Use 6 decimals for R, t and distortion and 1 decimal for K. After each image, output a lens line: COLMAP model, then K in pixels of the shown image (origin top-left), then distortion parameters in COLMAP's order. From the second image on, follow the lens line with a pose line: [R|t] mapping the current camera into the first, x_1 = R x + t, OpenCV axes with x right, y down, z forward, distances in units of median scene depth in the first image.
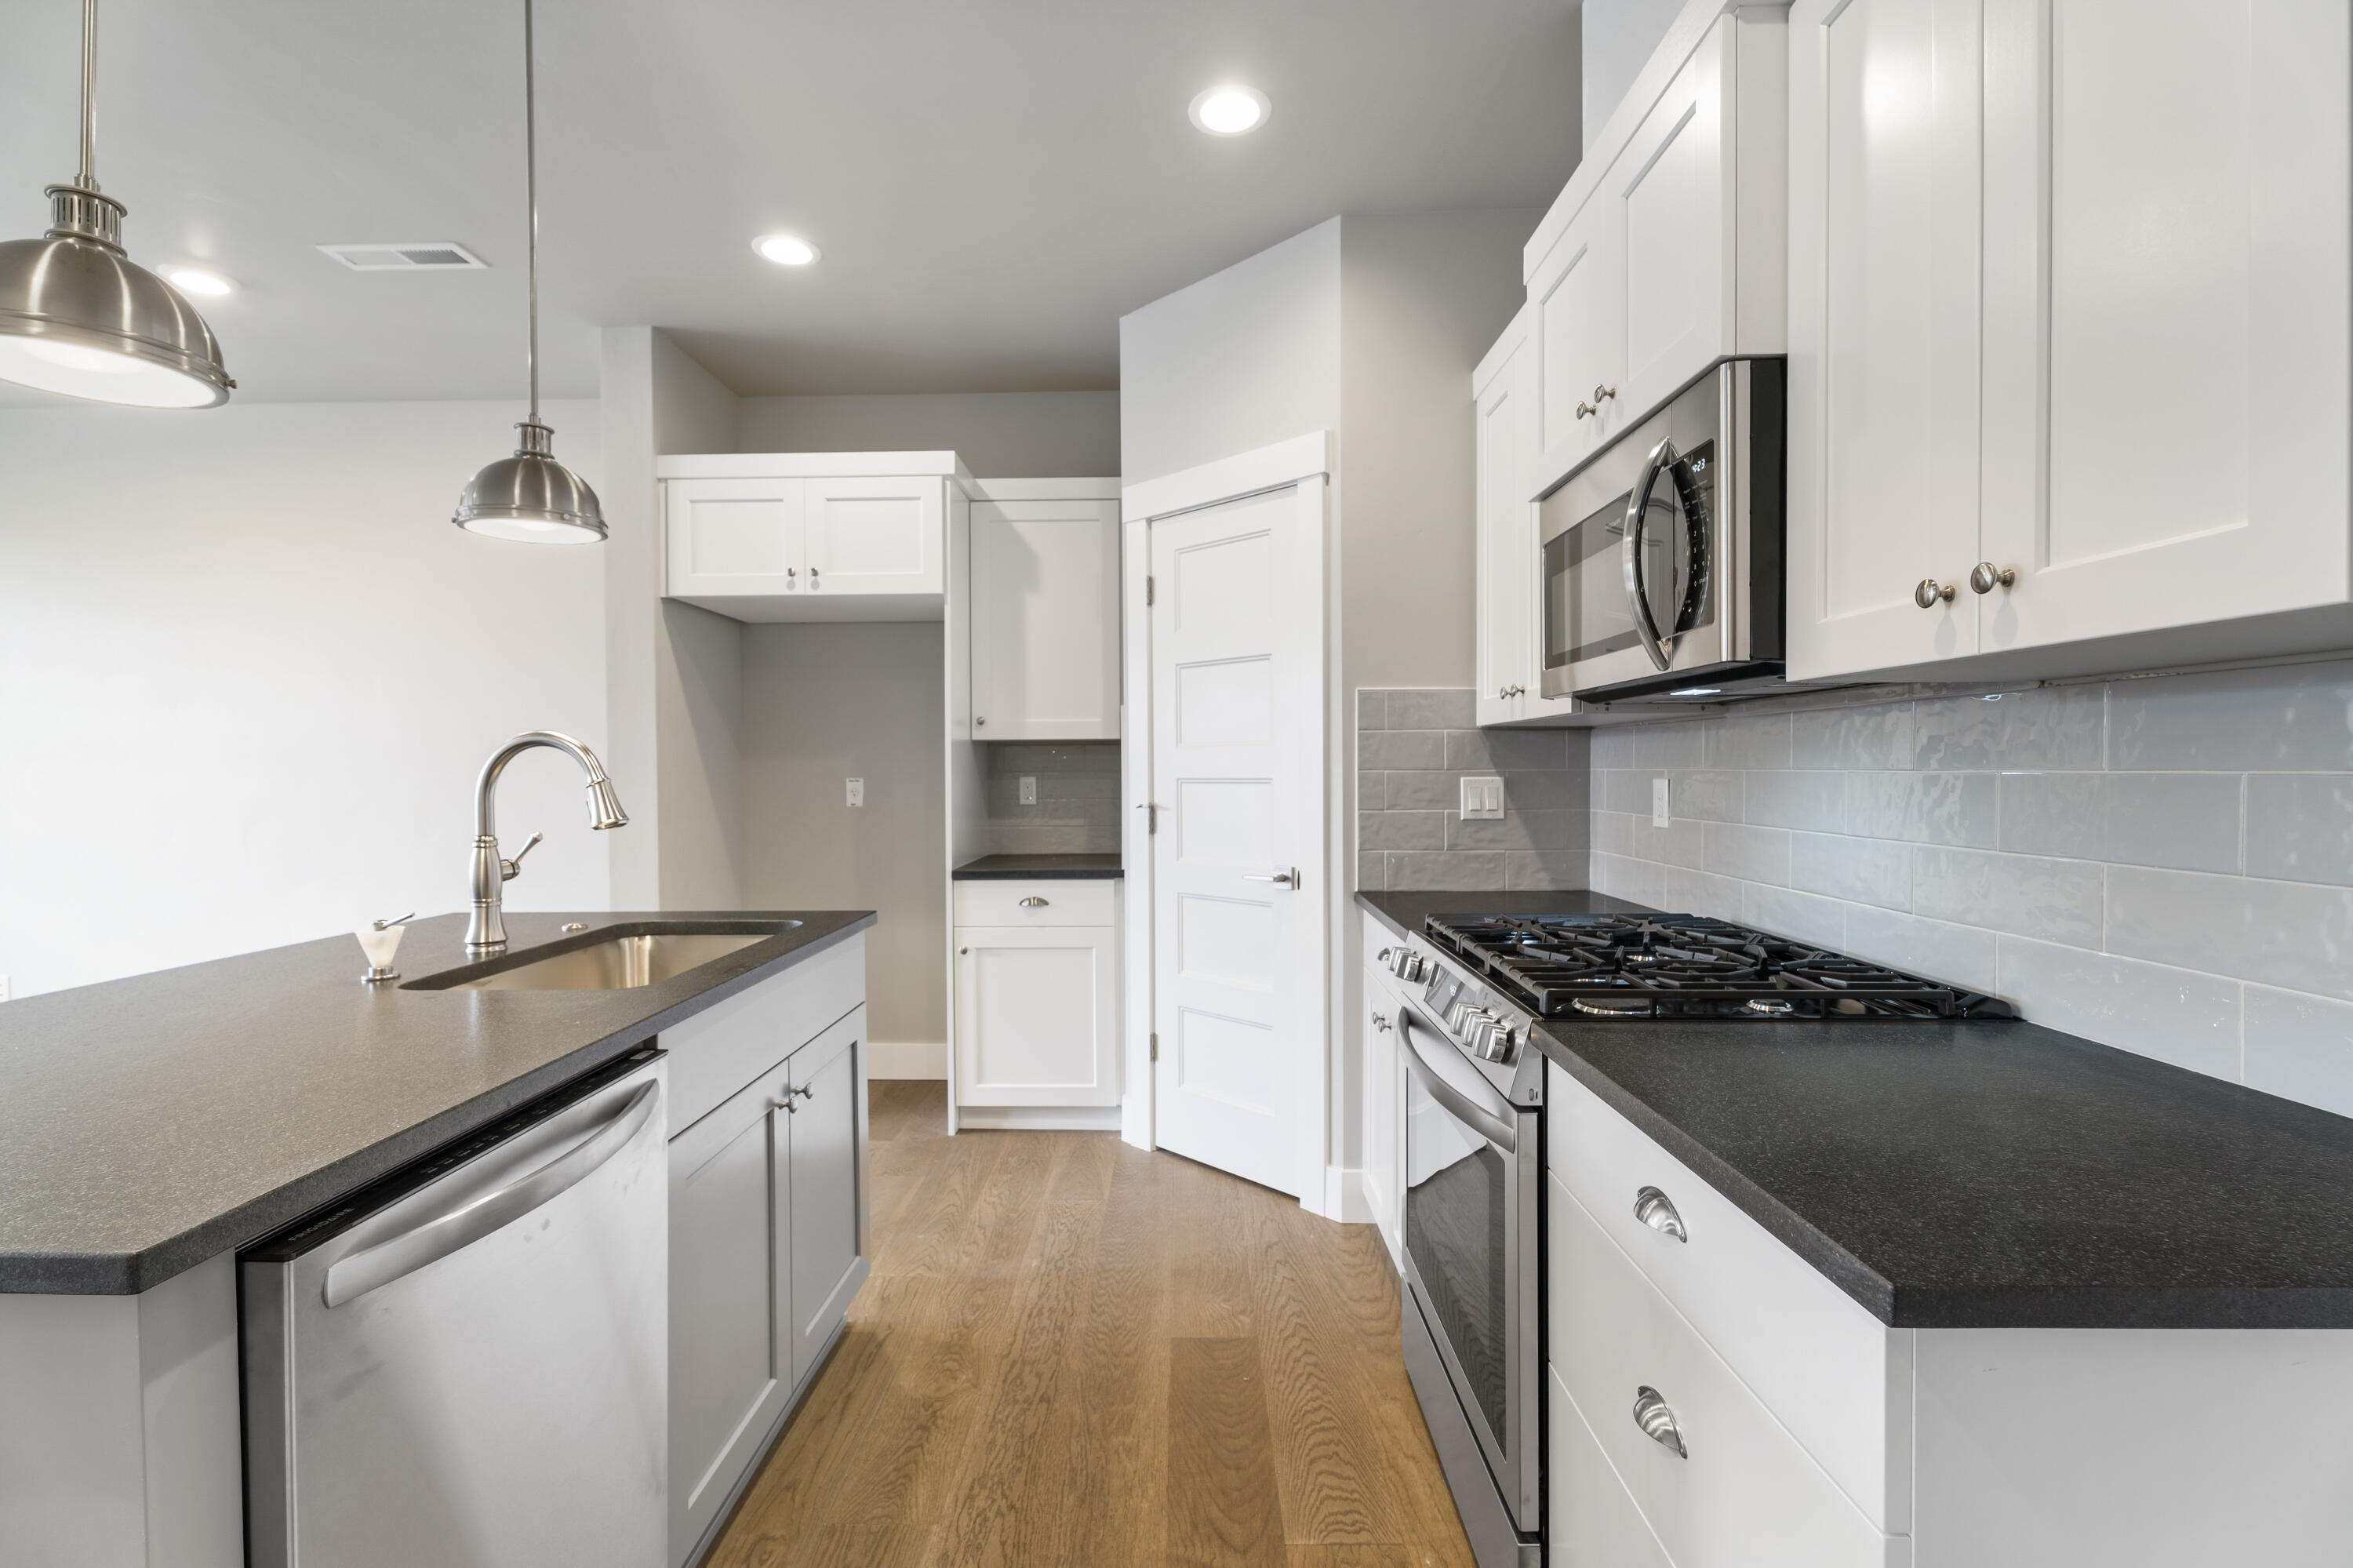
lens RADIAL K [[1038.1, 0, 1155.1], [0, 1038.1, 784.2], [0, 0, 1]] dist [-0.000808, 0.000128]
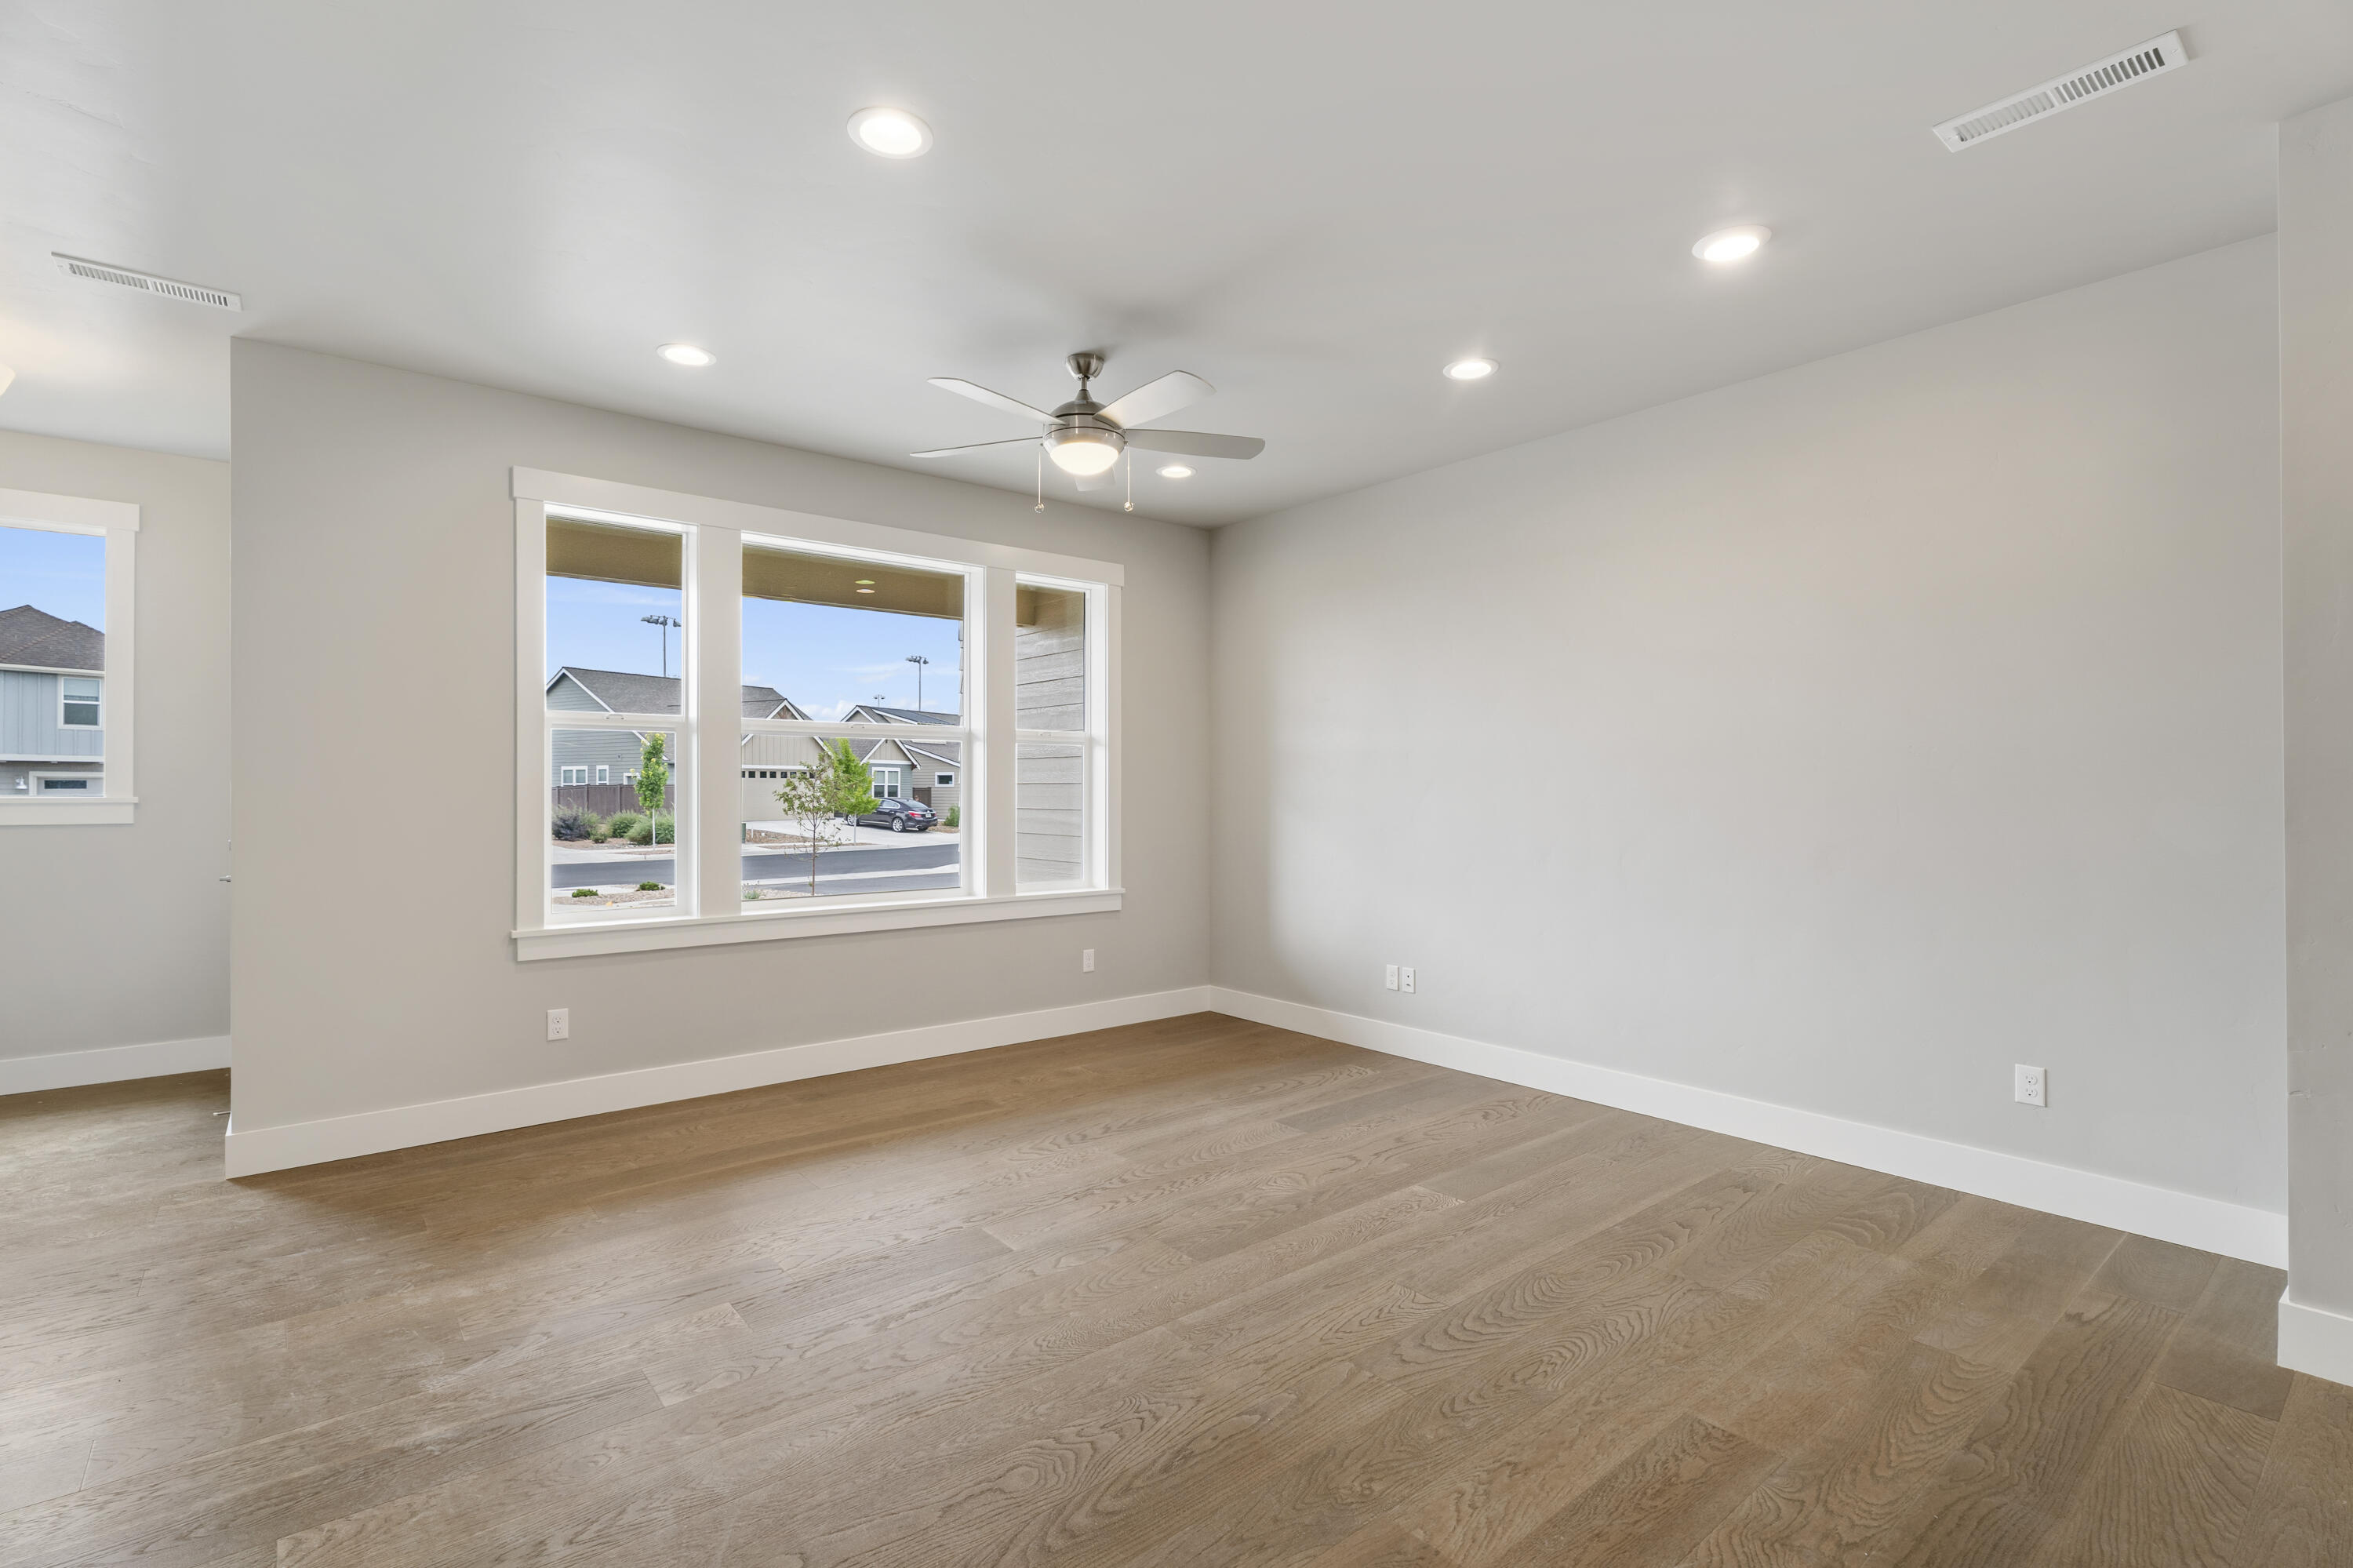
lens RADIAL K [[1074.2, 0, 1176.5], [0, 1074.2, 784.0], [0, 0, 1]] dist [0.001077, -0.000806]
pose [[0.654043, 0.001494, -0.756456, -0.592501], [-0.016001, 0.999802, -0.011860, 0.000240], [0.756288, 0.019861, 0.653937, 0.038662]]
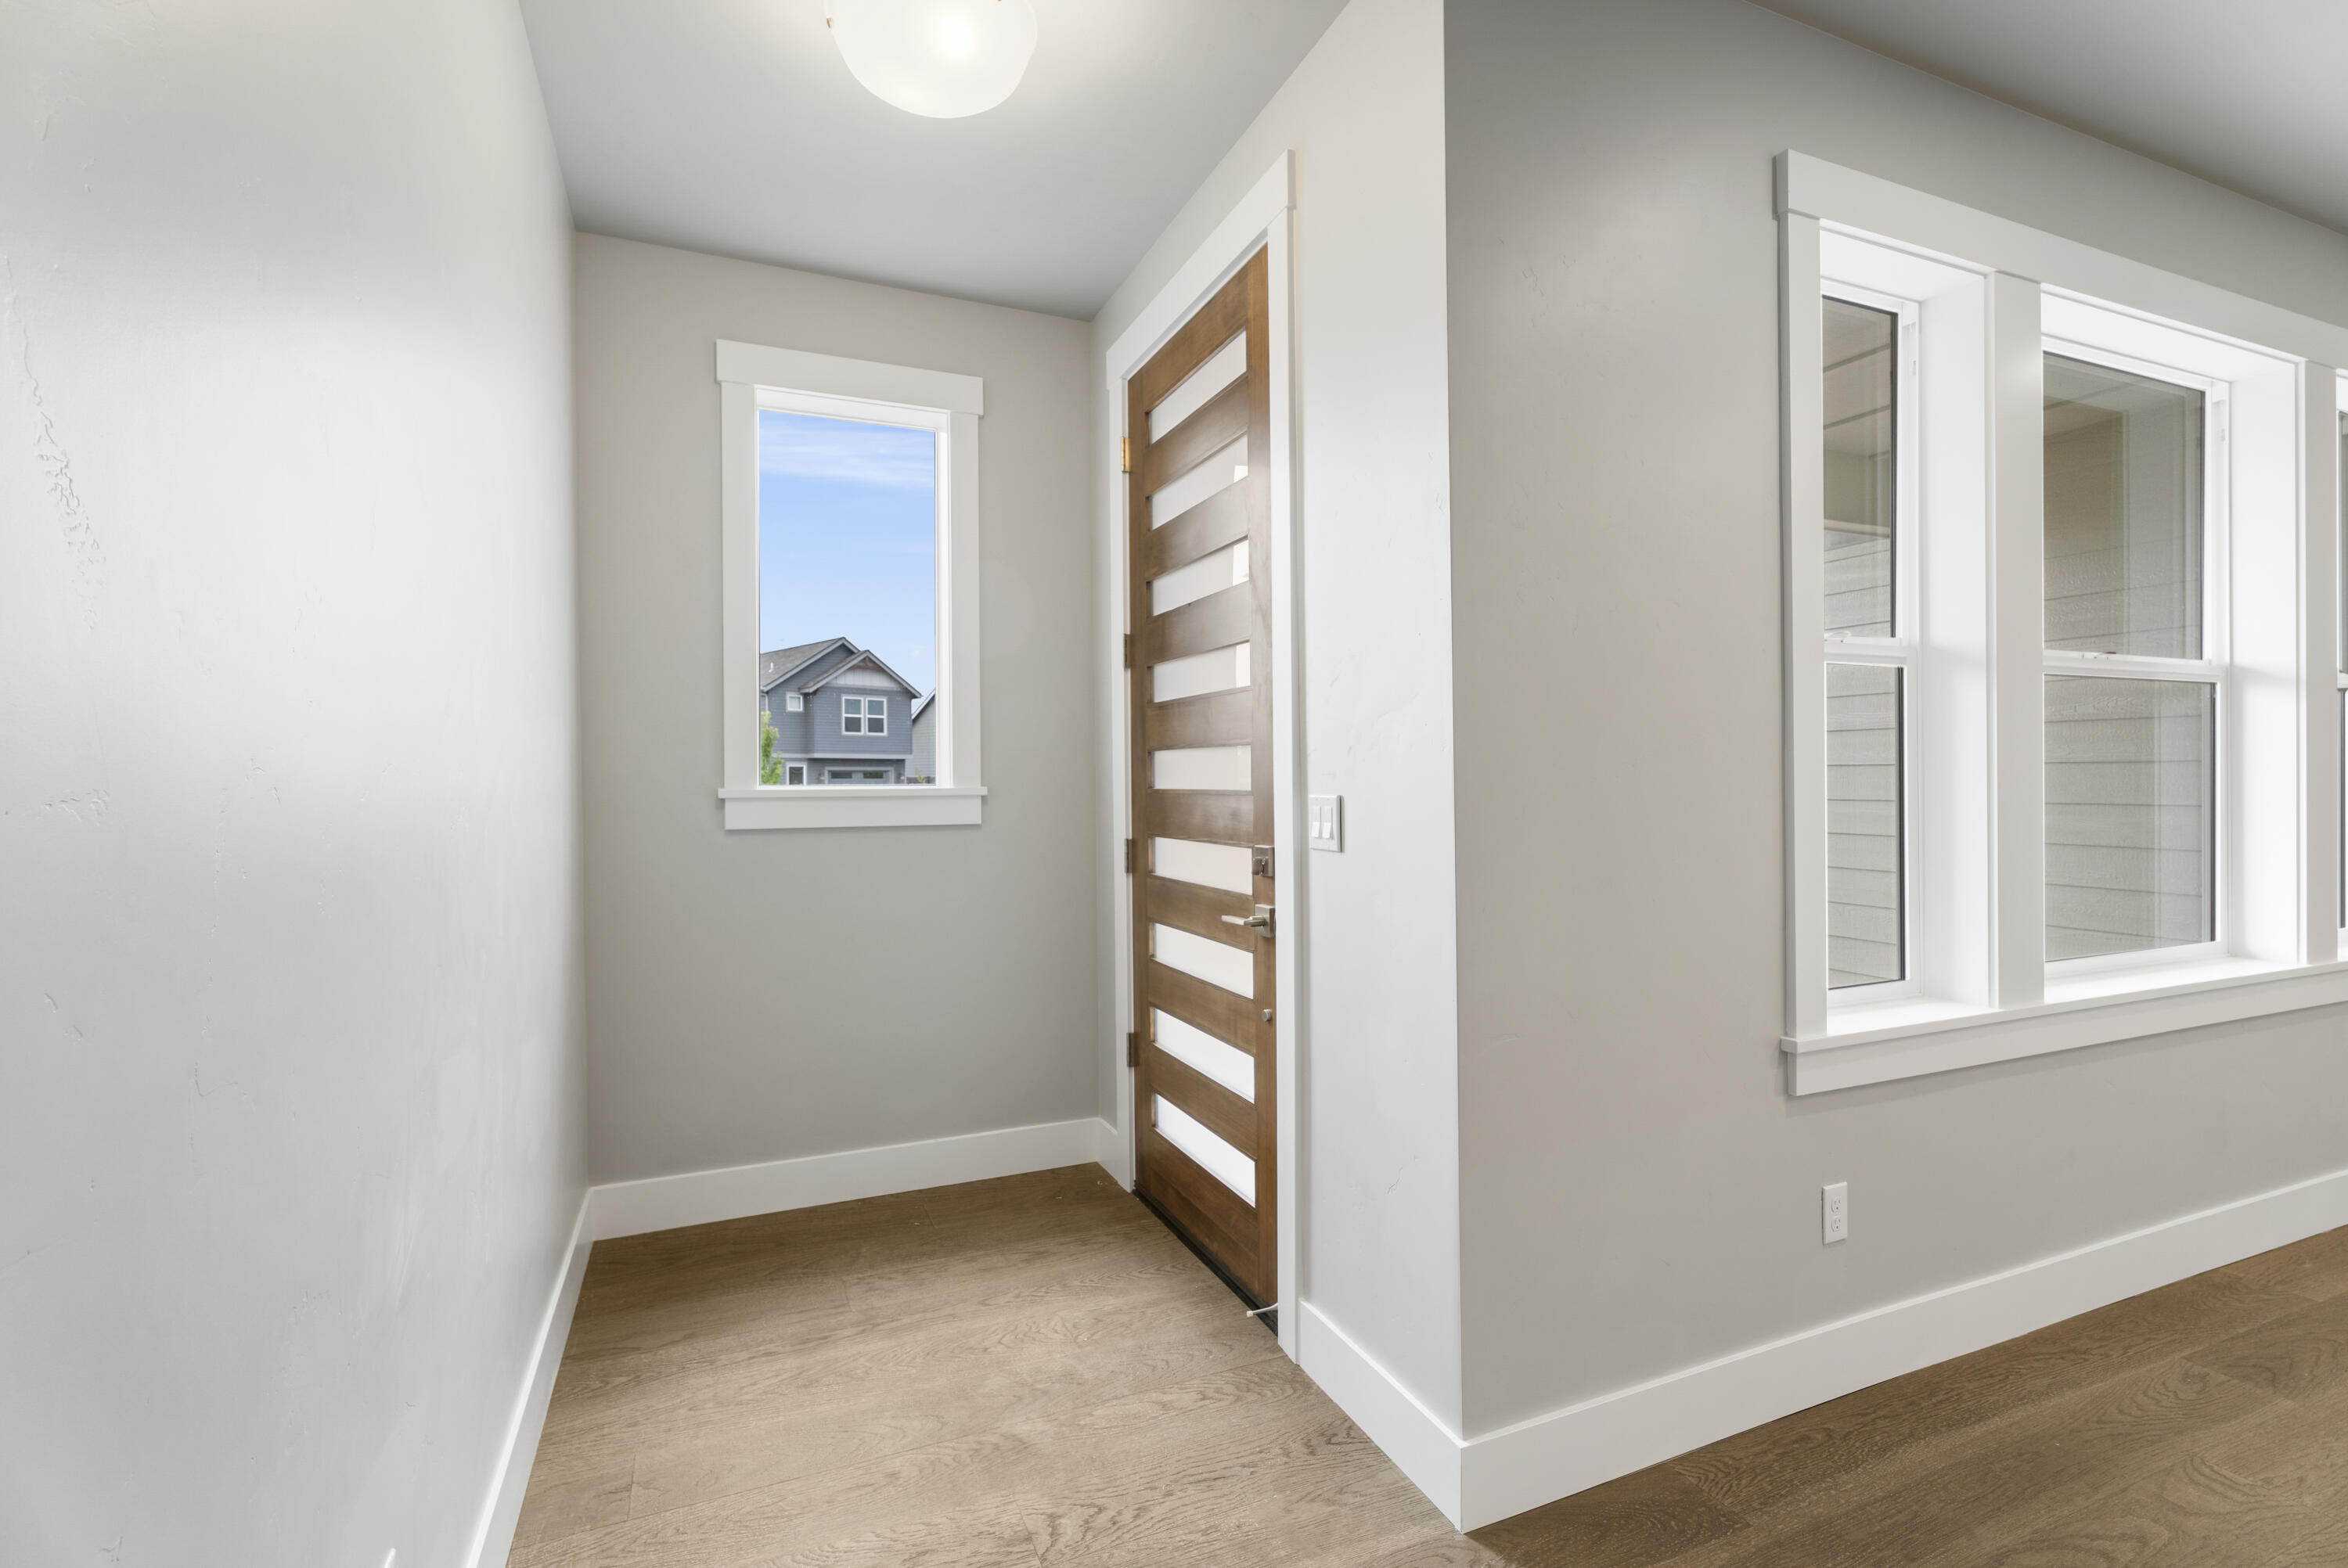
lens RADIAL K [[1044.6, 0, 1167.6], [0, 1044.6, 780.1], [0, 0, 1]] dist [0.002285, 0.000156]
pose [[0.416839, 0.004827, -0.908967, -1.766449], [-0.009103, 0.999958, 0.001135, 0.015613], [0.908935, 0.007801, 0.416866, -0.387942]]
